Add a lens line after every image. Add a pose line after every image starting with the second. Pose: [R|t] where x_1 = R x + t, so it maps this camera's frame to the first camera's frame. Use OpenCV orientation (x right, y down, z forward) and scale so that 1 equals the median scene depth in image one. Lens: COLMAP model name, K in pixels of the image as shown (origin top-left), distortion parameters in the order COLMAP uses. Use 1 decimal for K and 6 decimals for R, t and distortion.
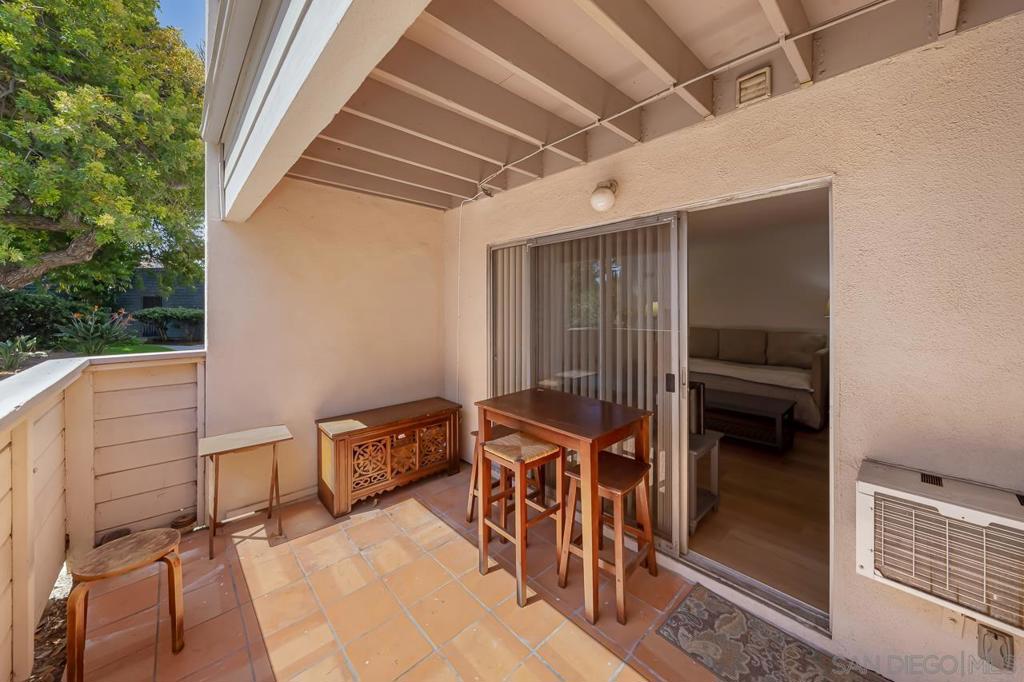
lens RADIAL K [[366.3, 0, 509.6], [0, 366.3, 307.9], [0, 0, 1]] dist [-0.000239, 0.000065]
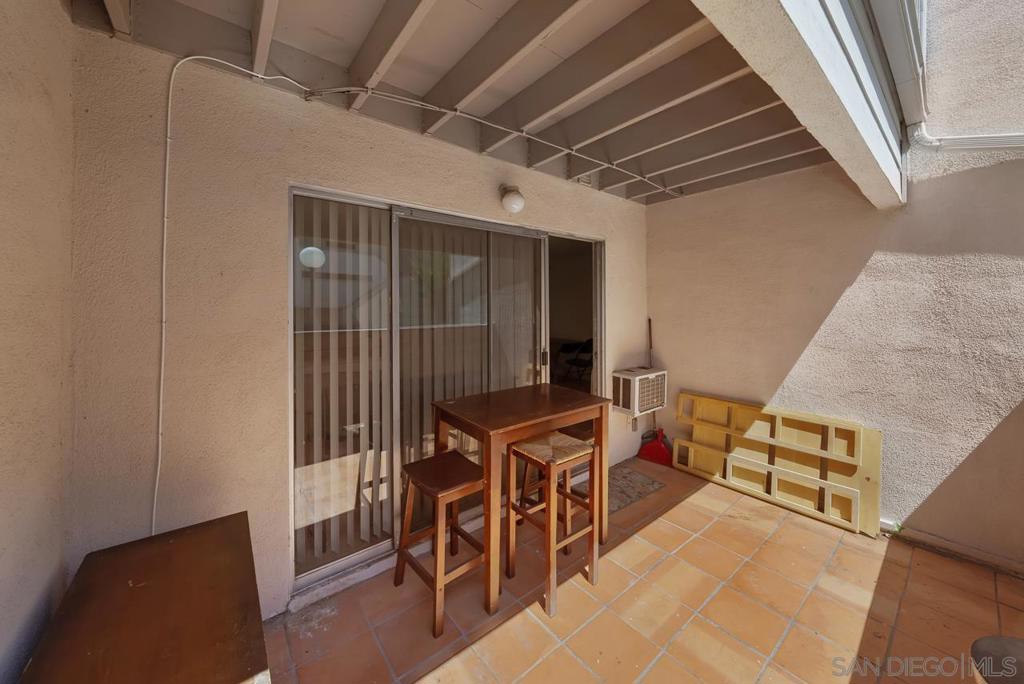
lens RADIAL K [[366.3, 0, 509.6], [0, 366.3, 308.9], [0, 0, 1]] dist [-0.000239, 0.000065]
pose [[0.065218, -0.011591, 0.997804, -0.897866], [-0.001840, 0.999929, 0.011736, 0.006702], [-0.997869, -0.002601, 0.065193, 1.023301]]
